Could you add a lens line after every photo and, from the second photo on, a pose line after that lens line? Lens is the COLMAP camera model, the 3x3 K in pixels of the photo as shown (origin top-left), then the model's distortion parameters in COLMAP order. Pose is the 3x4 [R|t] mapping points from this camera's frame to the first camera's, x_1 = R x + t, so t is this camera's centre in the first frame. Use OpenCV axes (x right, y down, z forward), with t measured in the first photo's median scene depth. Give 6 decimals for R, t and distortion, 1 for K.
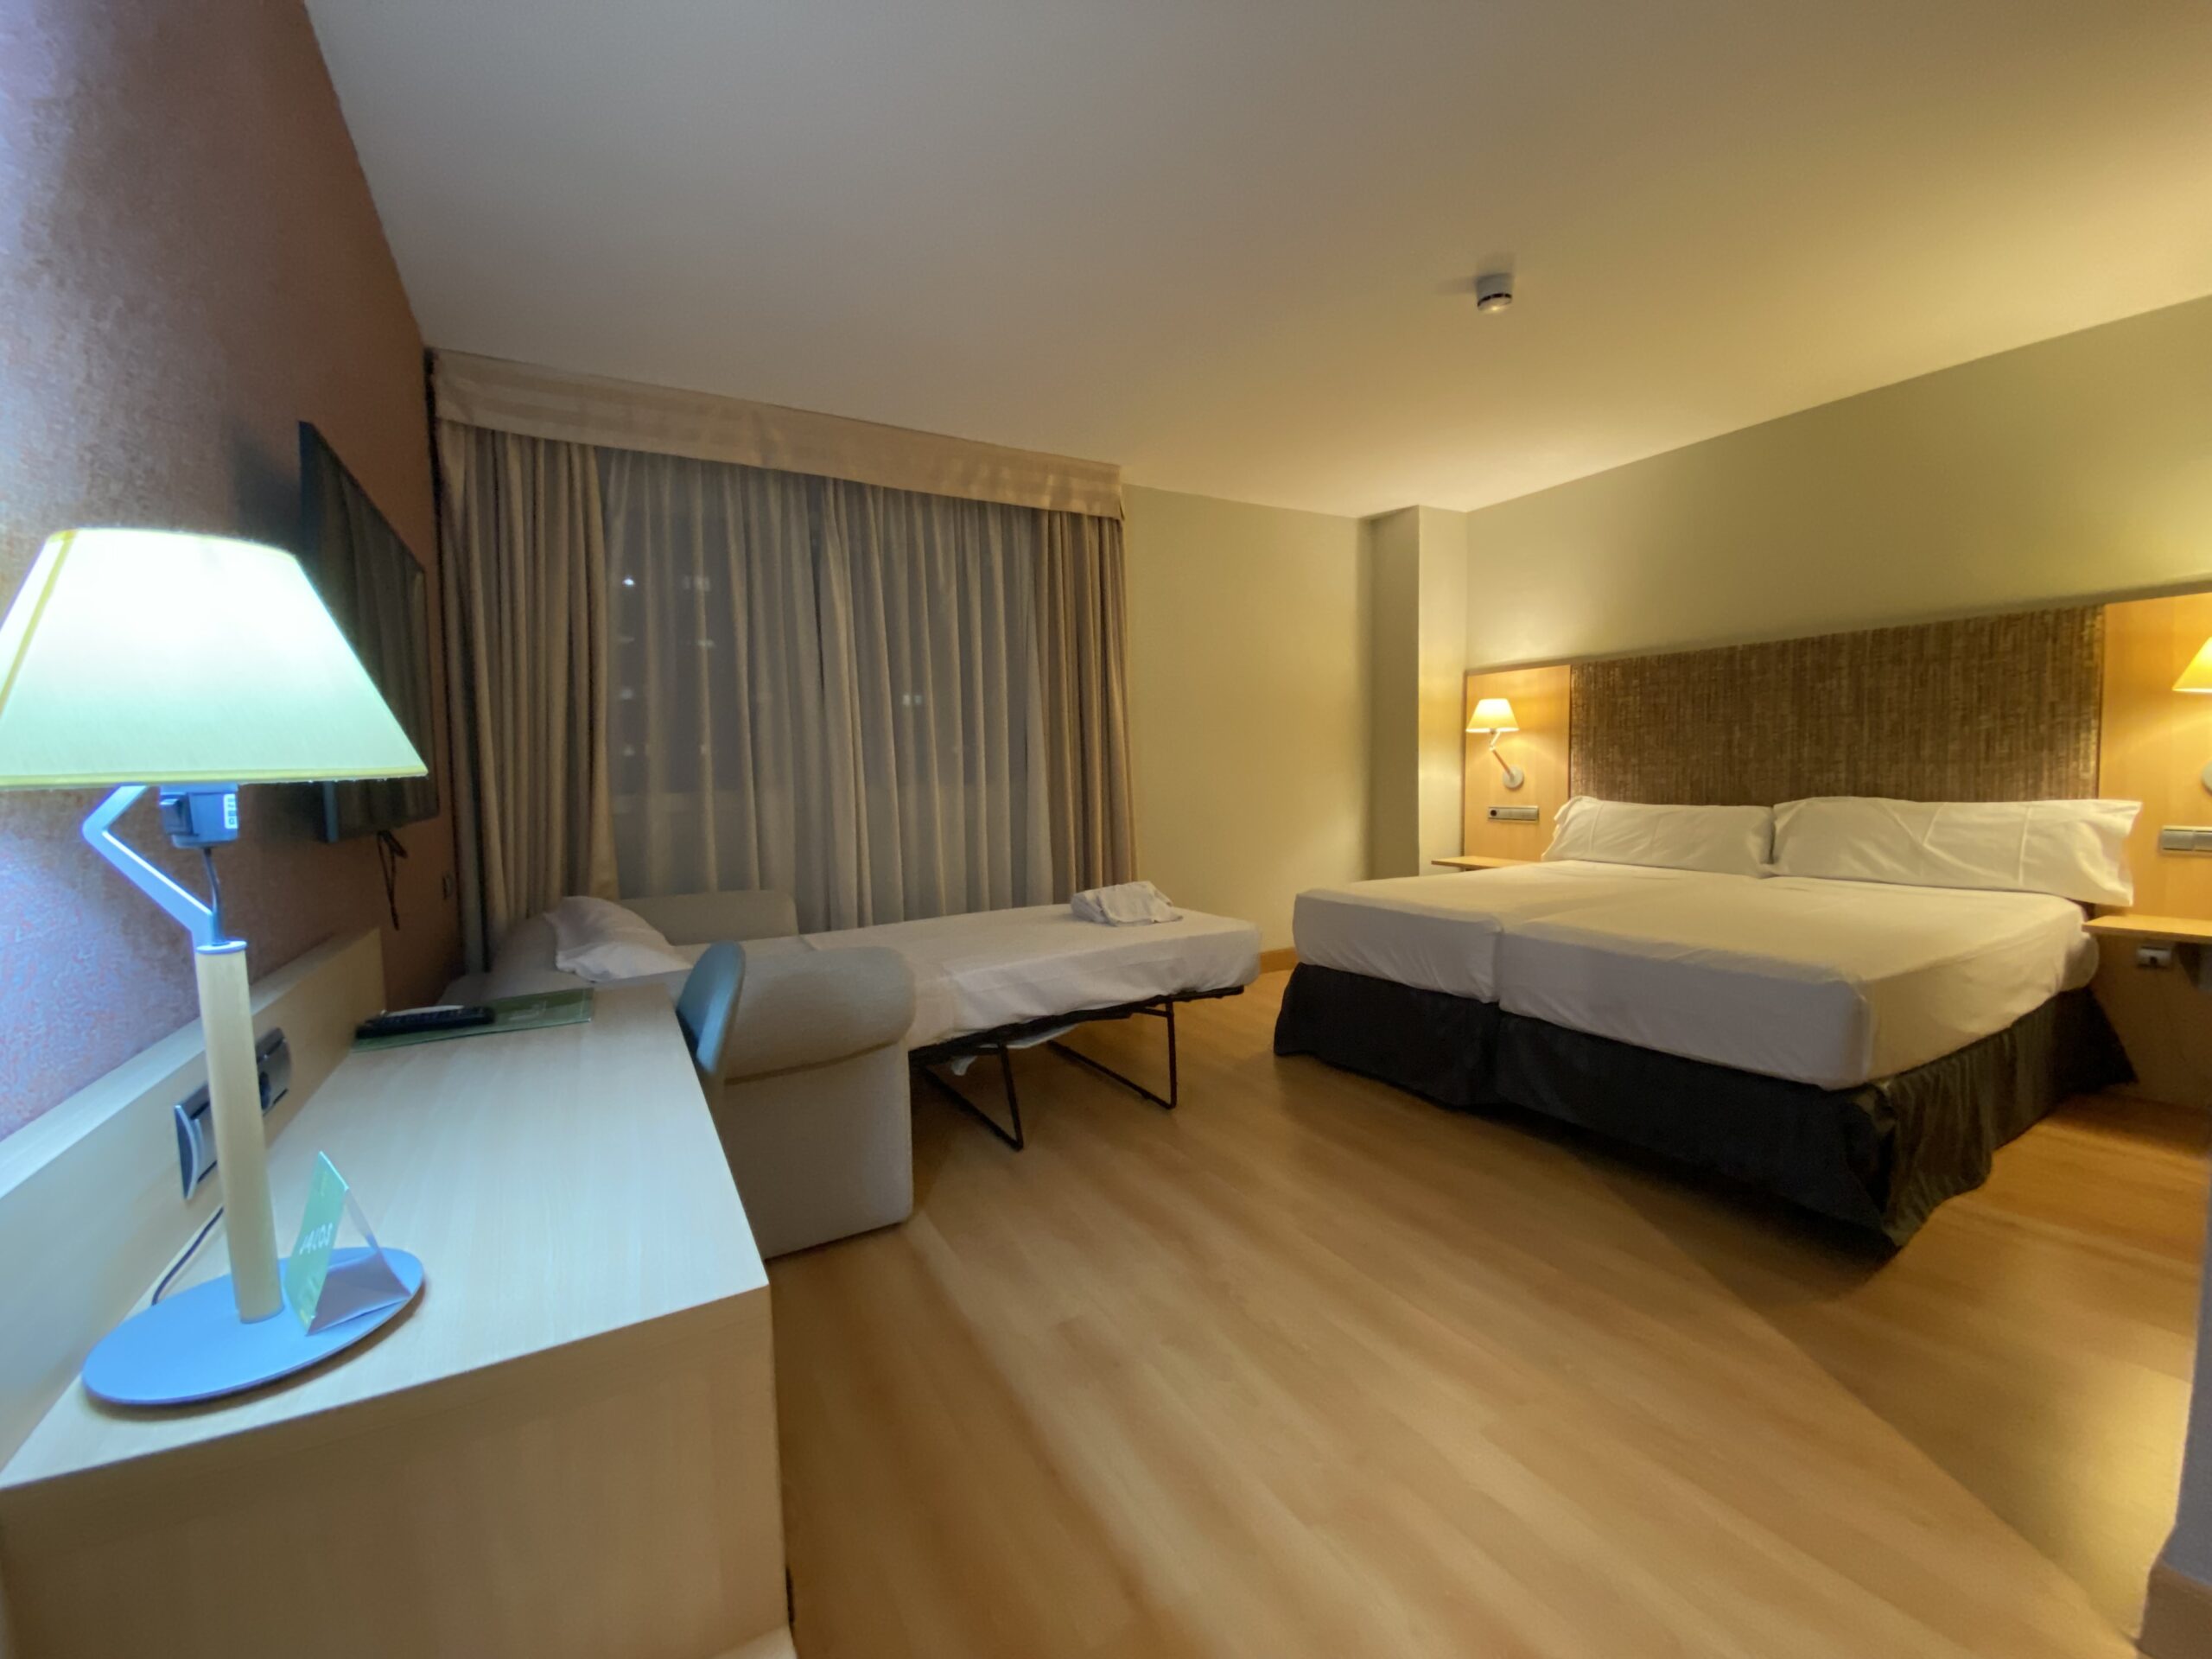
lens RADIAL K [[877.5, 0, 1095.0], [0, 877.5, 830.7], [0, 0, 1]] dist [0.000996, 0.000012]
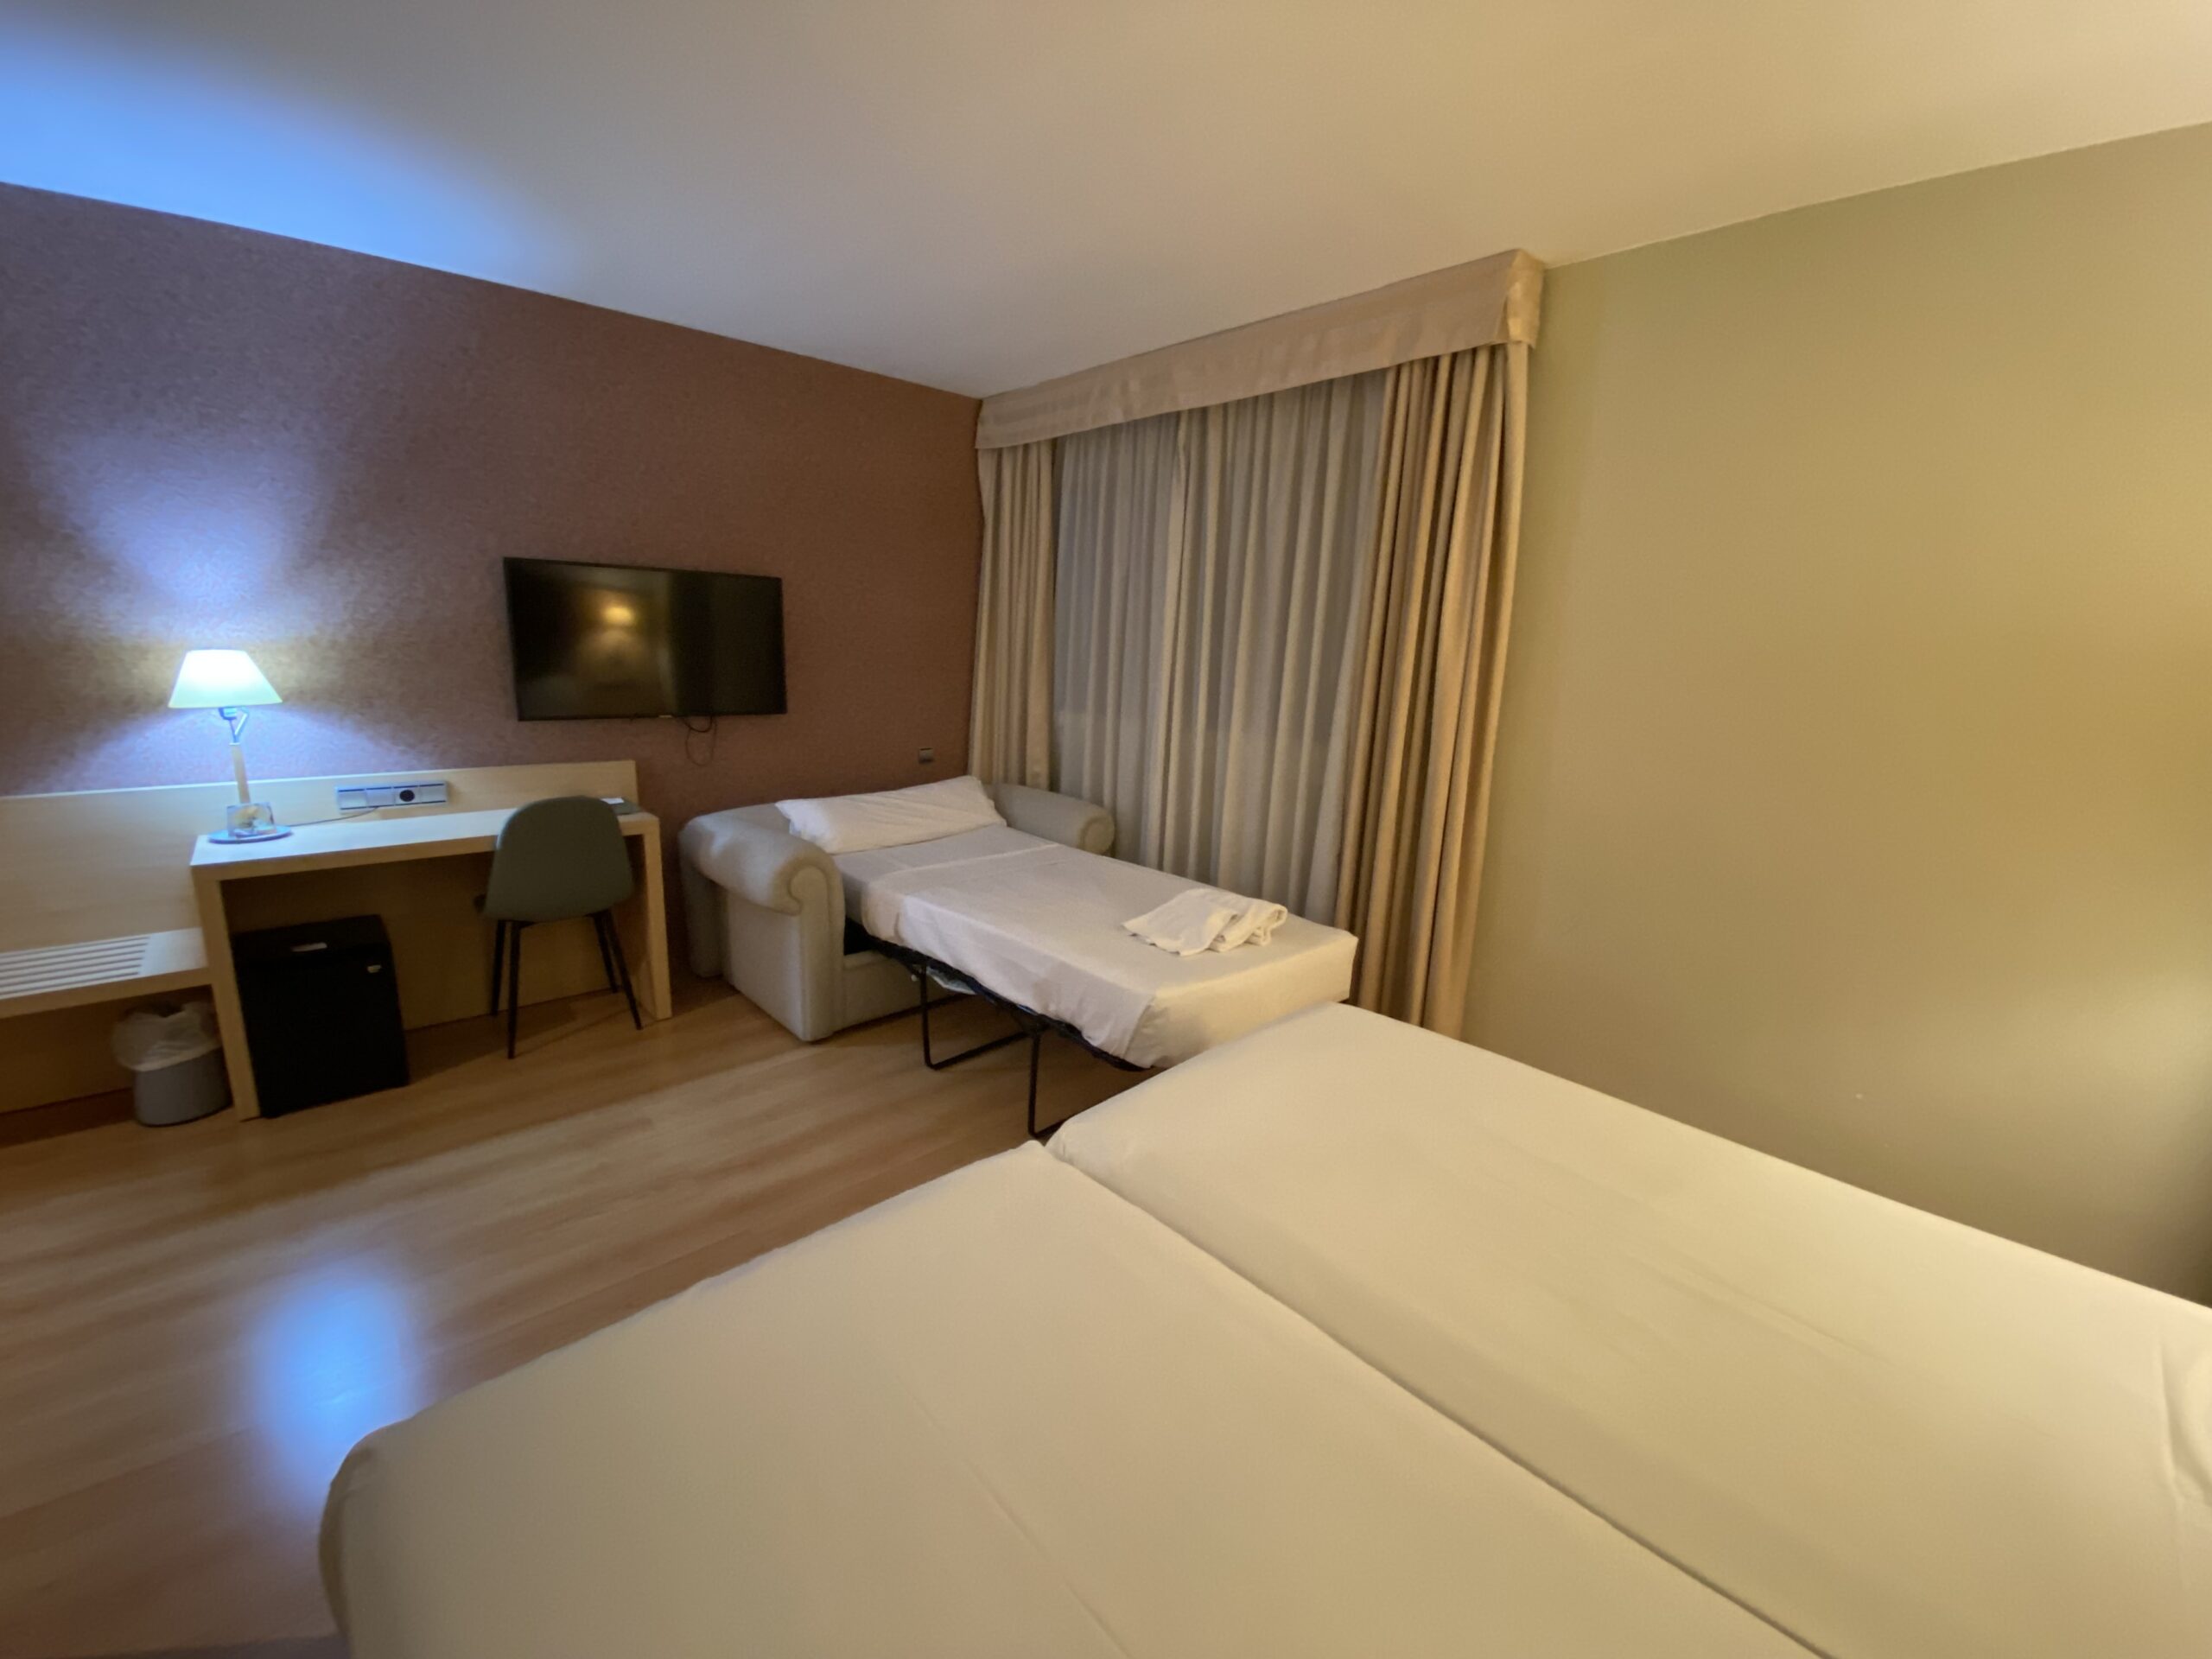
lens RADIAL K [[877.5, 0, 1095.0], [0, 877.5, 830.7], [0, 0, 1]] dist [0.000996, 0.000012]
pose [[0.238259, 0.234208, -0.942539, 0.743681], [-0.107558, 0.970881, 0.214061, -0.151750], [0.965227, 0.050375, 0.256512, 0.710966]]
